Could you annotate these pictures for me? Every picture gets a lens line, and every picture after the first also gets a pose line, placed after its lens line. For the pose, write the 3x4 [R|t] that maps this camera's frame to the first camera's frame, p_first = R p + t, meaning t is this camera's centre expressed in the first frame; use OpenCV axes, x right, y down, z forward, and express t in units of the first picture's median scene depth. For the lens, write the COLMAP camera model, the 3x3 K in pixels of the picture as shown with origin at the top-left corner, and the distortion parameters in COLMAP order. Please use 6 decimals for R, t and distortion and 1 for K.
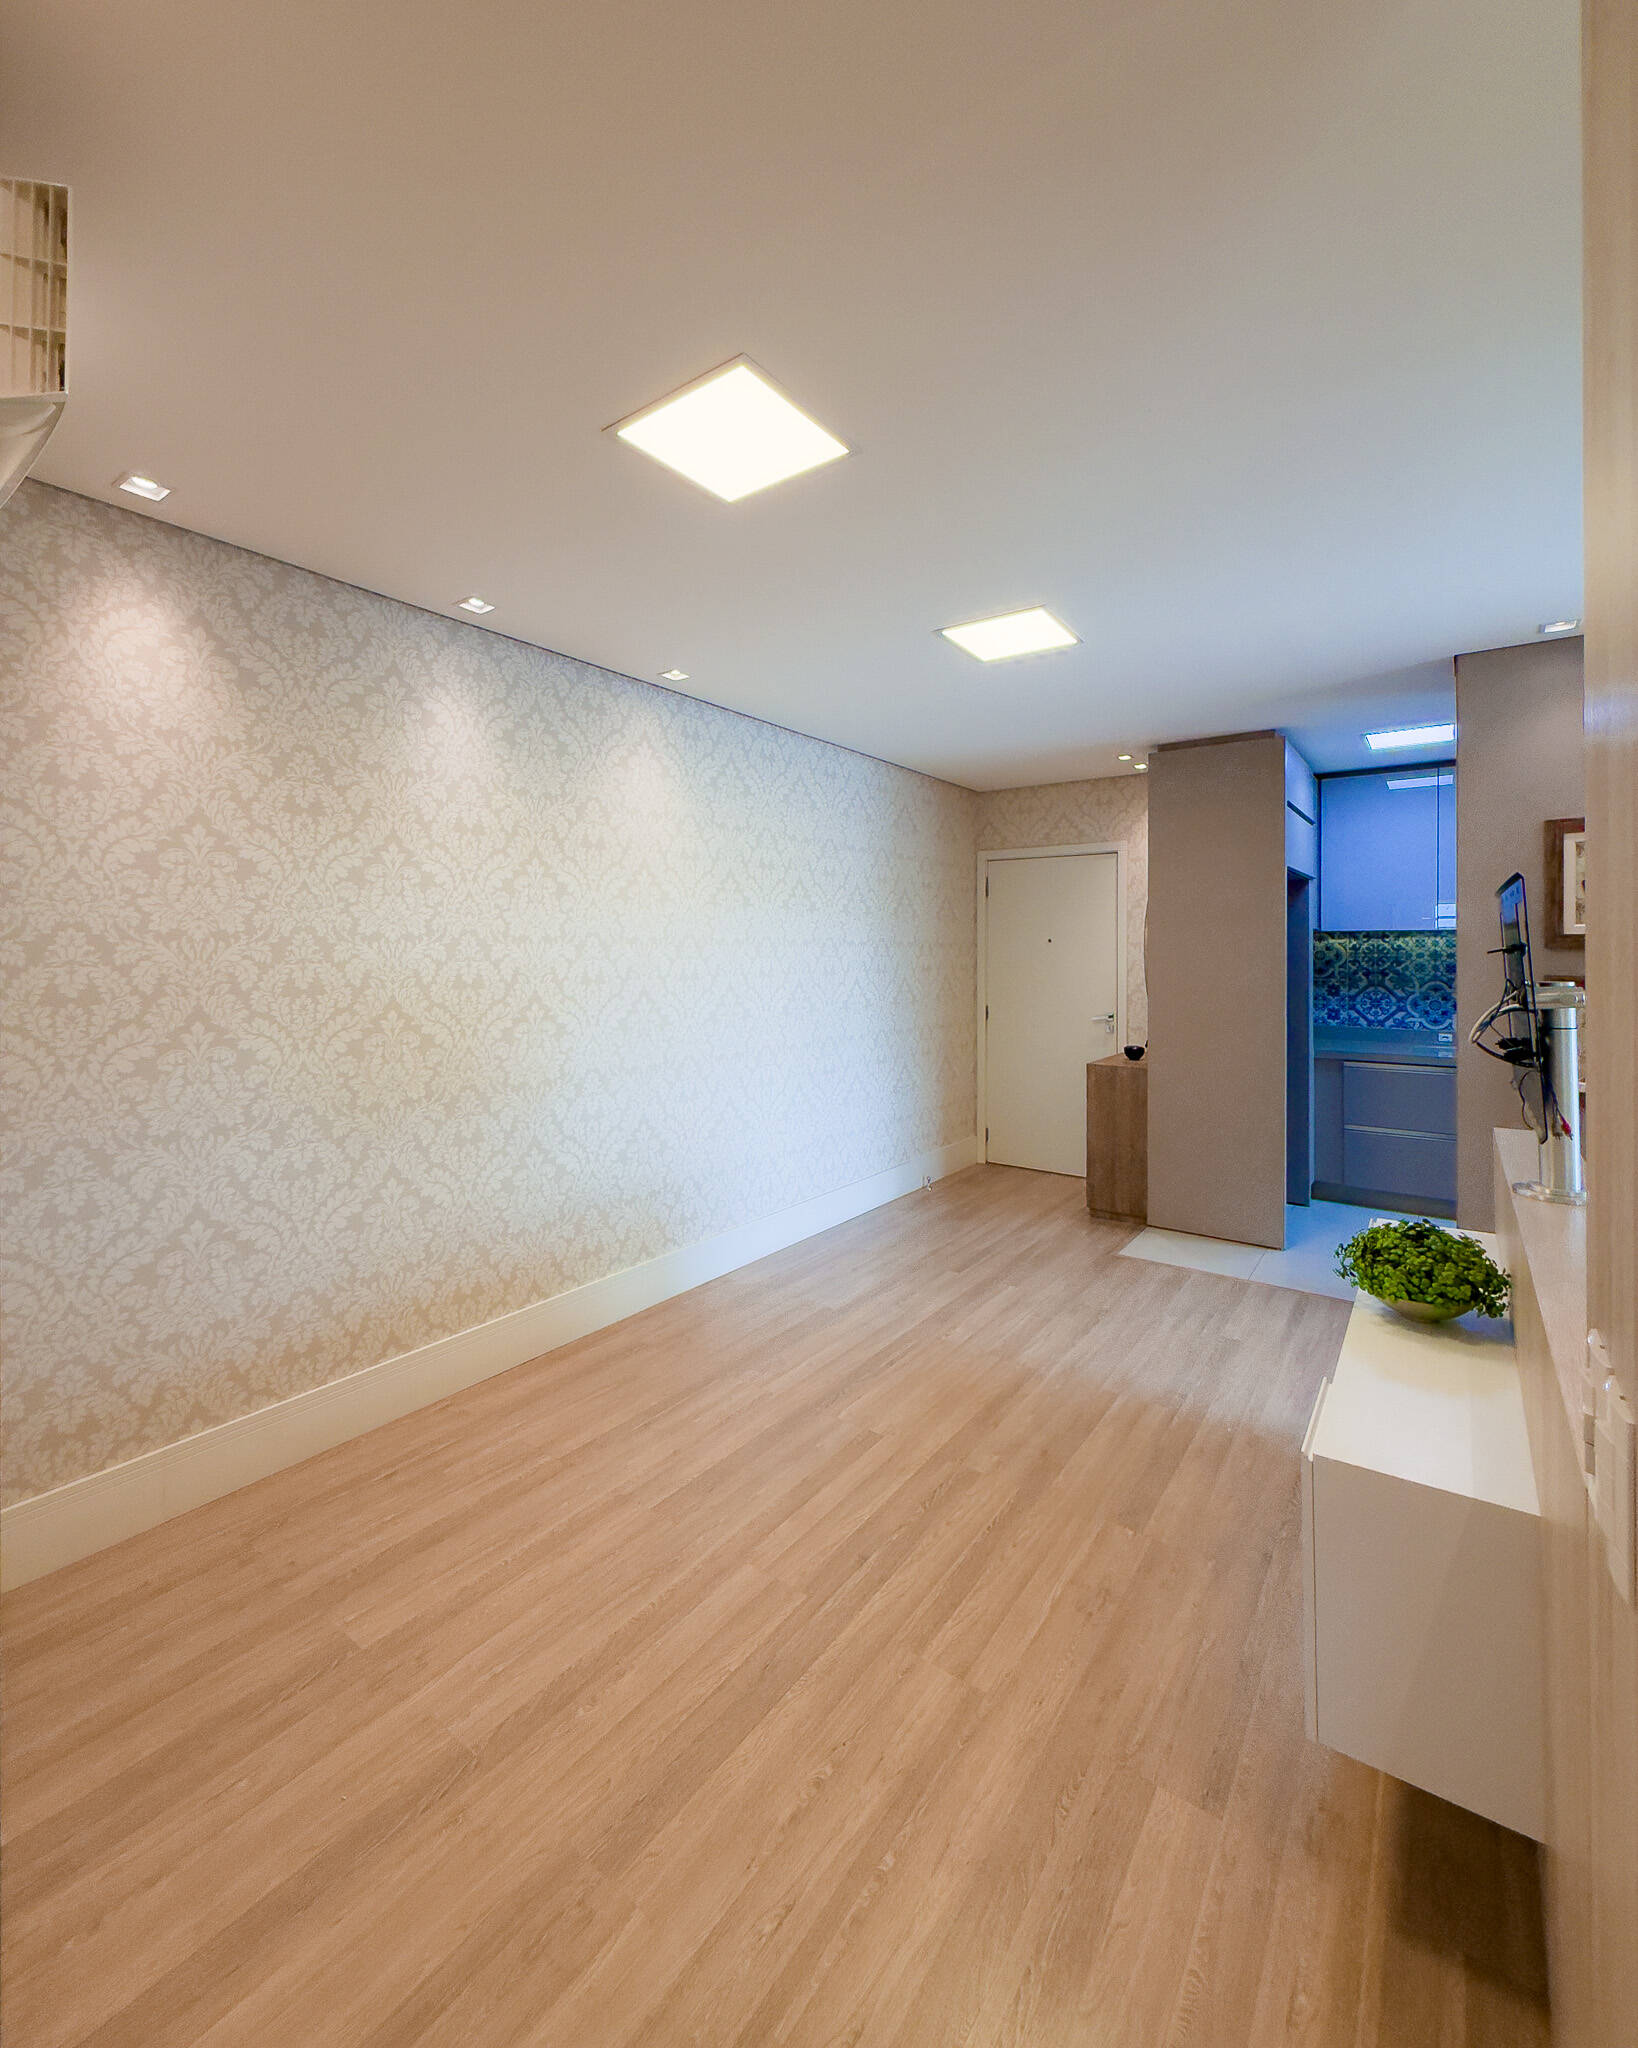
lens RADIAL K [[880.0, 0, 820.8], [0, 880.0, 952.8], [0, 0, 1]] dist [0.000113, 0.000450]
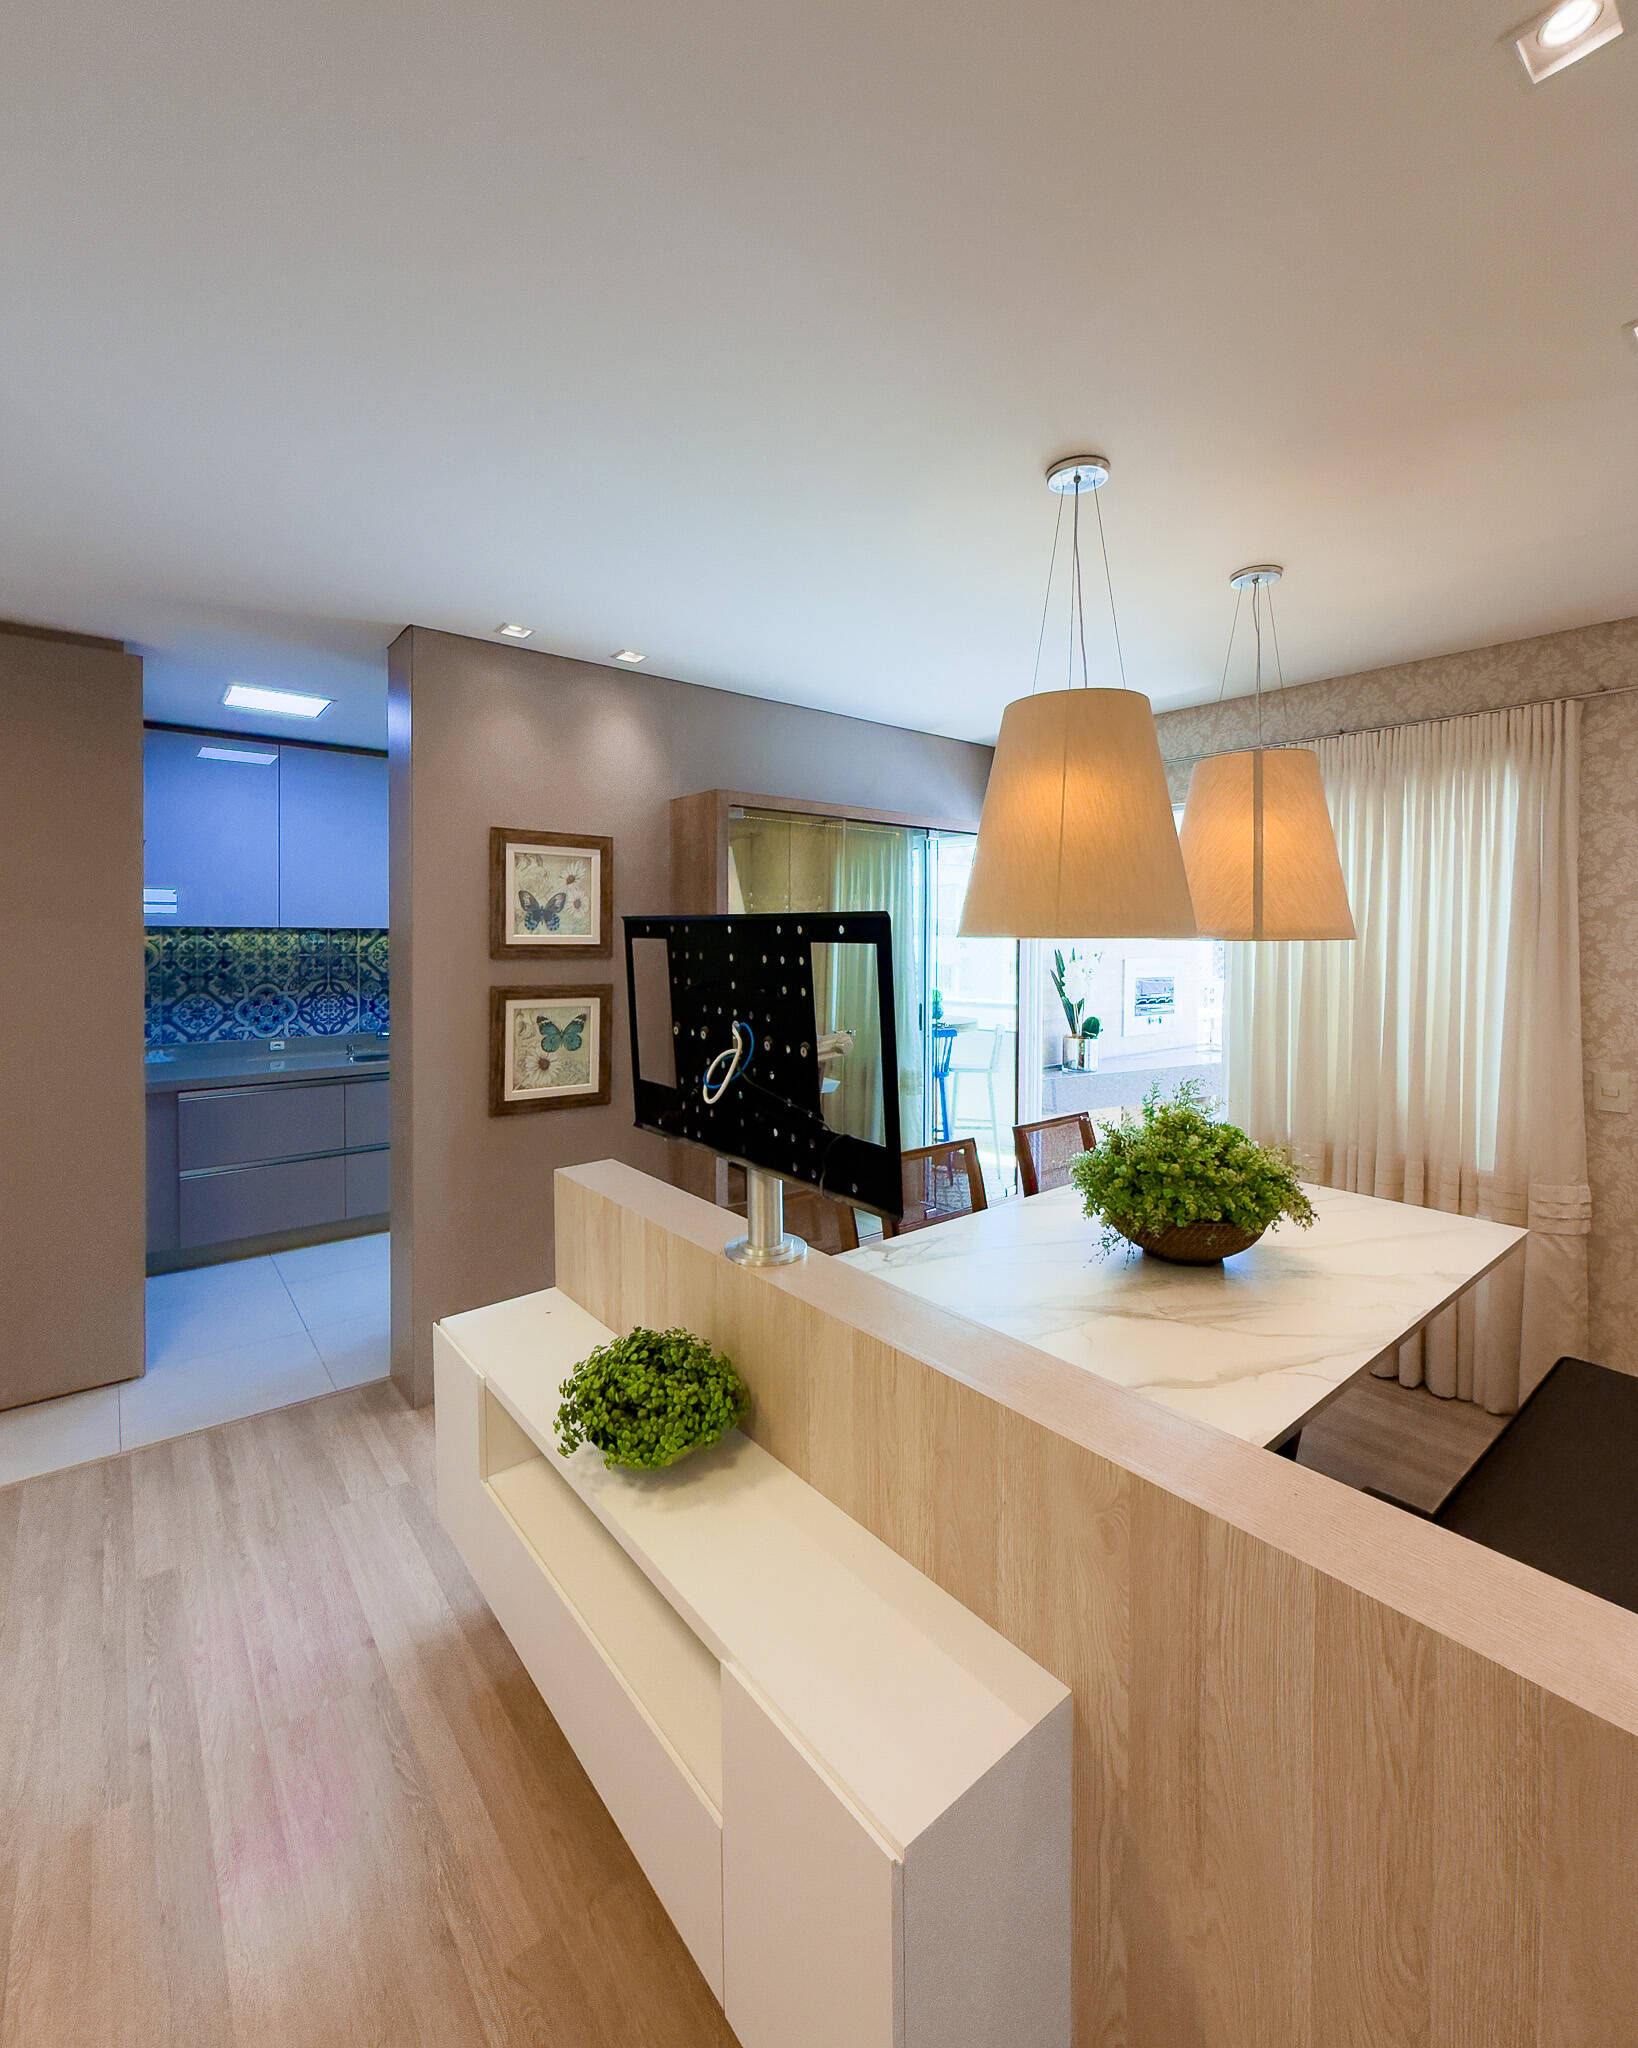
lens RADIAL K [[880.0, 0, 820.8], [0, 880.0, 952.8], [0, 0, 1]] dist [0.000113, 0.000450]
pose [[0.266094, -0.019467, 0.963751, -0.010532], [-0.002241, 0.999781, 0.020814, -0.018706], [-0.963945, -0.007698, 0.265992, 0.221813]]
